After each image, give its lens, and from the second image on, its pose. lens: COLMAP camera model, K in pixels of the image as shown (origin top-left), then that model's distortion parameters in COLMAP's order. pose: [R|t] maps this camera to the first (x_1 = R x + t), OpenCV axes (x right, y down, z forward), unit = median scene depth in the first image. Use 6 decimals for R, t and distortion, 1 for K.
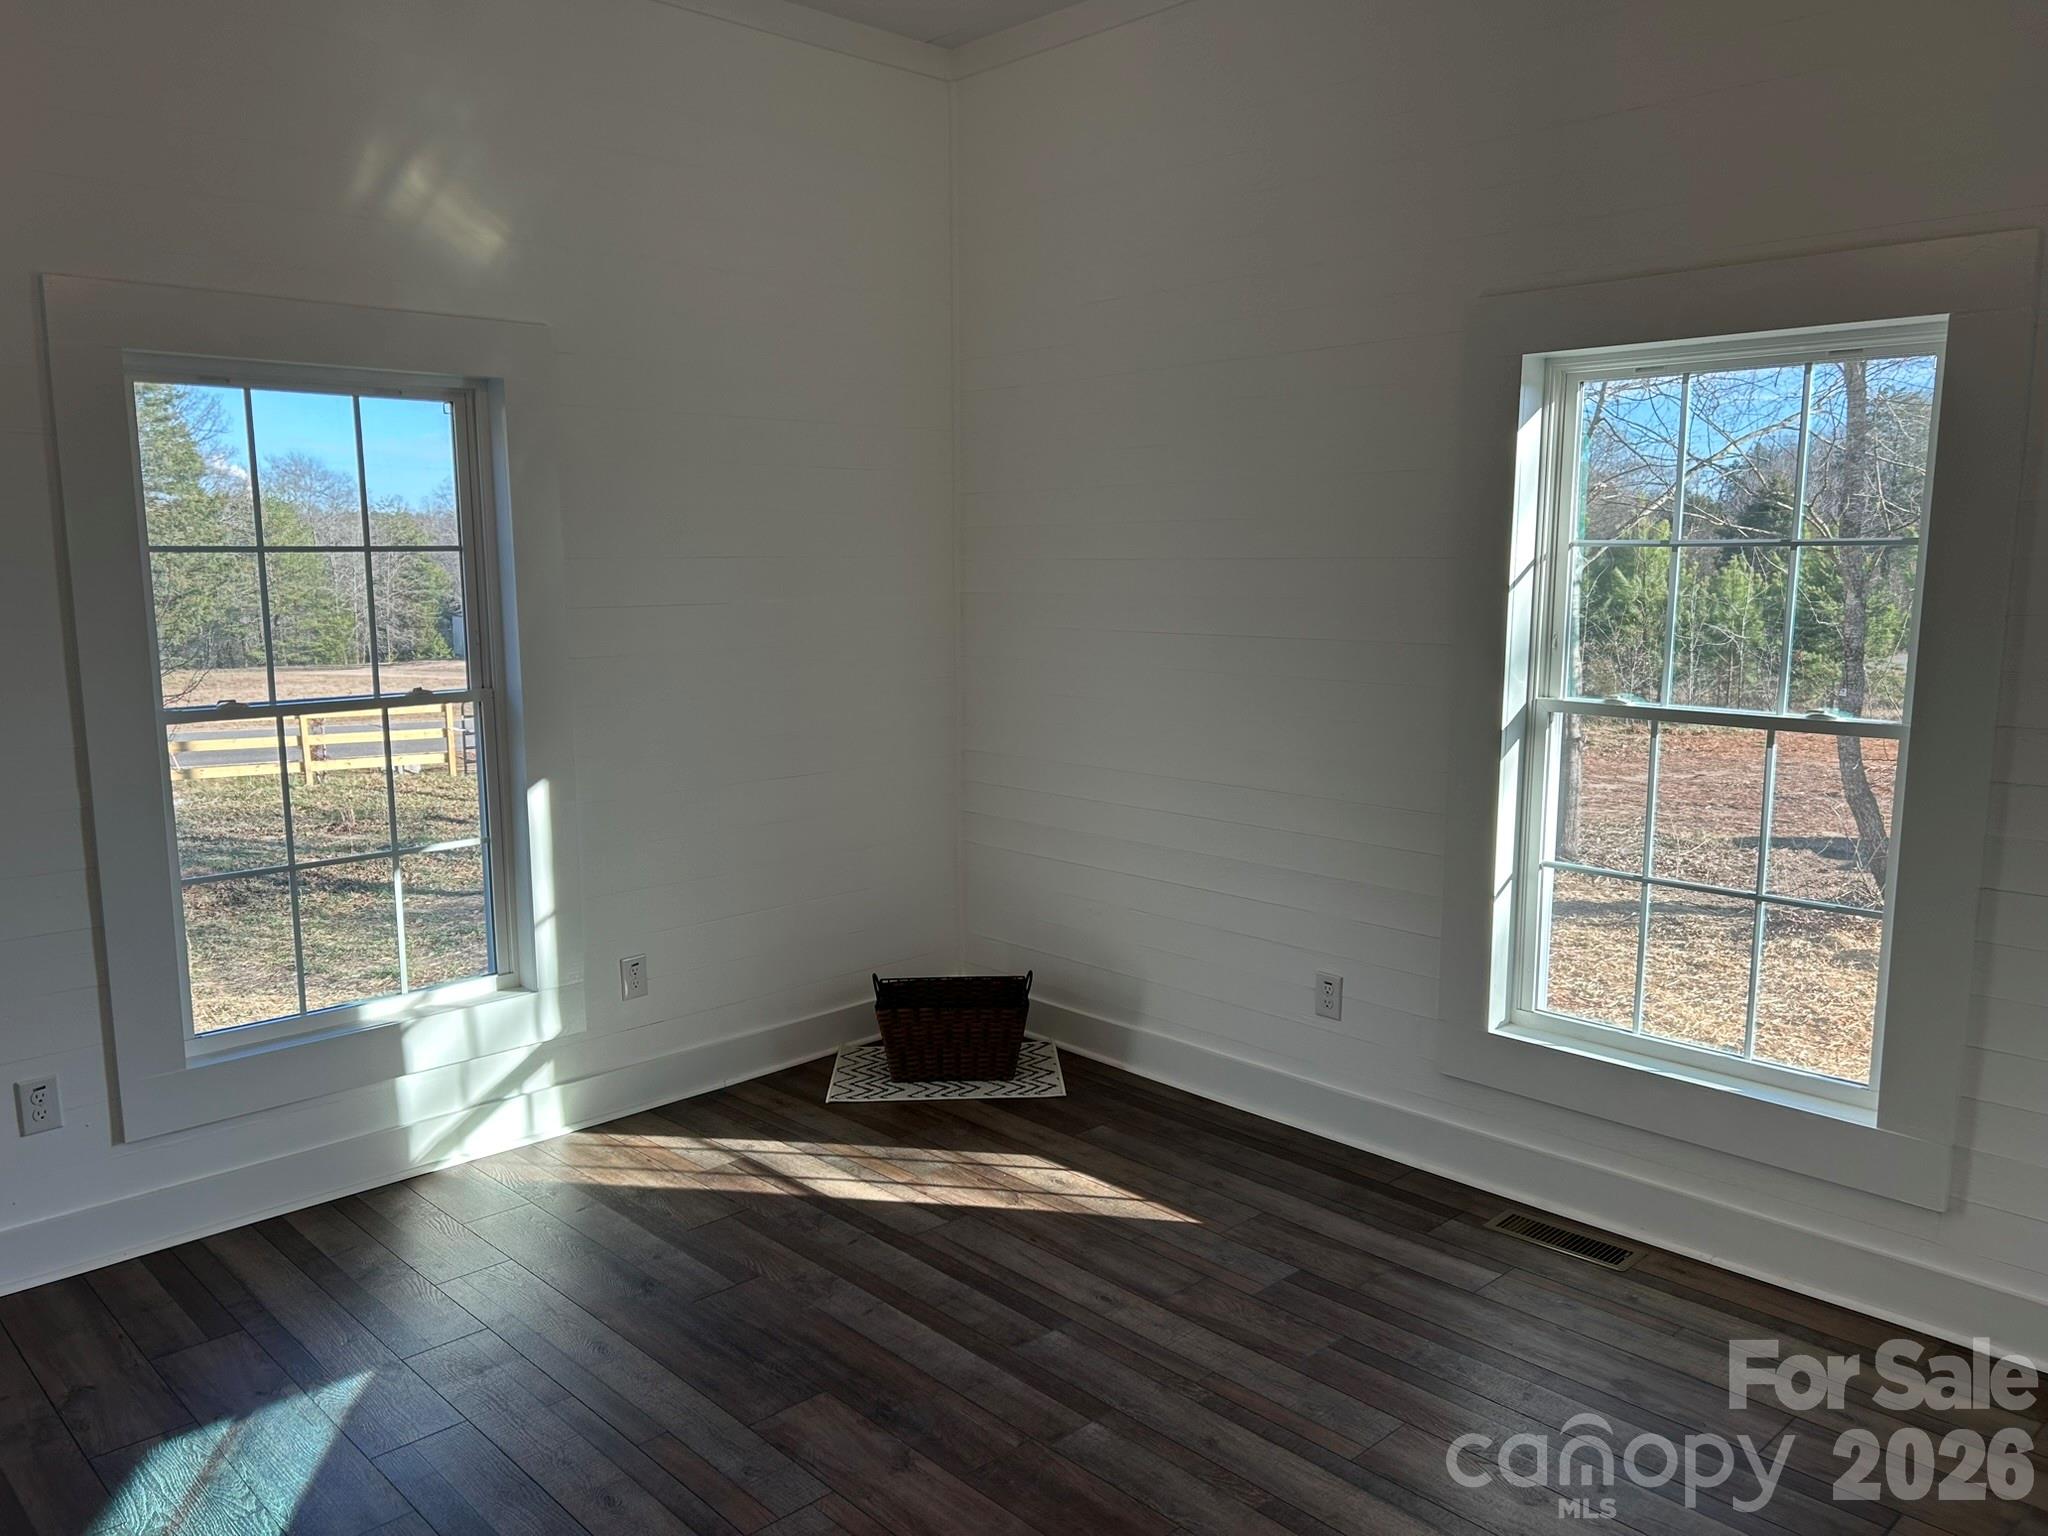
lens RADIAL K [[1534.3, 0, 1012.1], [0, 1534.3, 778.7], [0, 0, 1]] dist [0.082592, -0.109313]
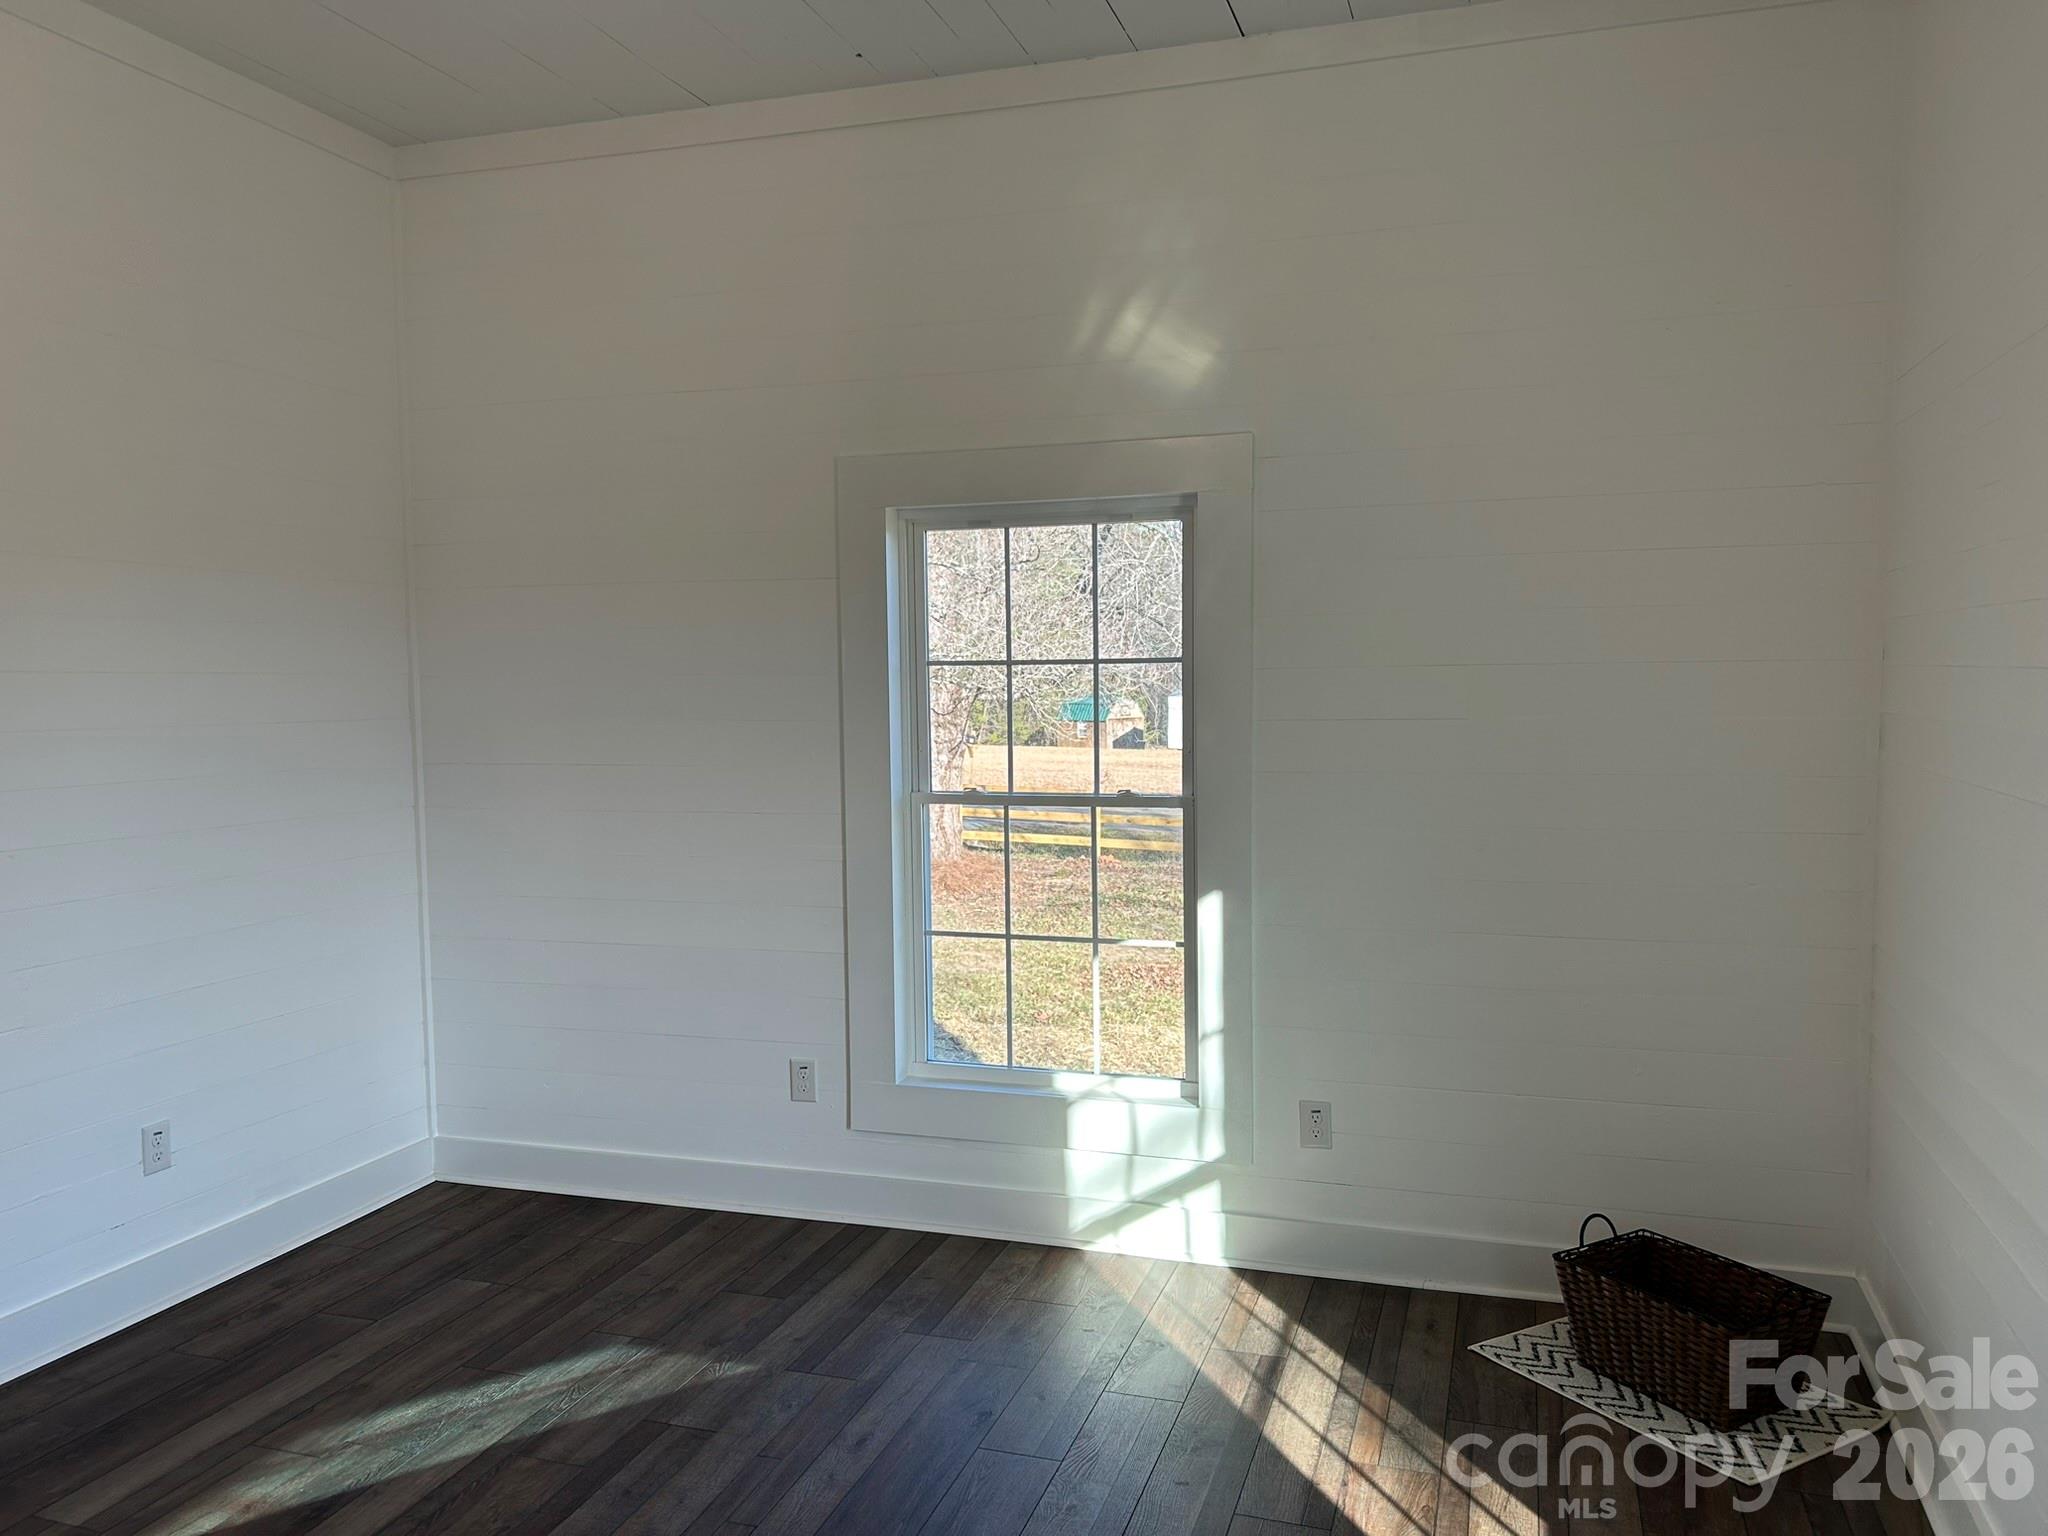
lens RADIAL K [[1544.9, 0, 1010.4], [0, 1544.9, 773.0], [0, 0, 1]] dist [0.083209, -0.086356]
pose [[0.469500, 0.059740, -0.880909, 0.506387], [-0.120715, 0.992683, 0.002982, -0.062941], [0.874641, 0.104939, 0.473276, 0.421717]]
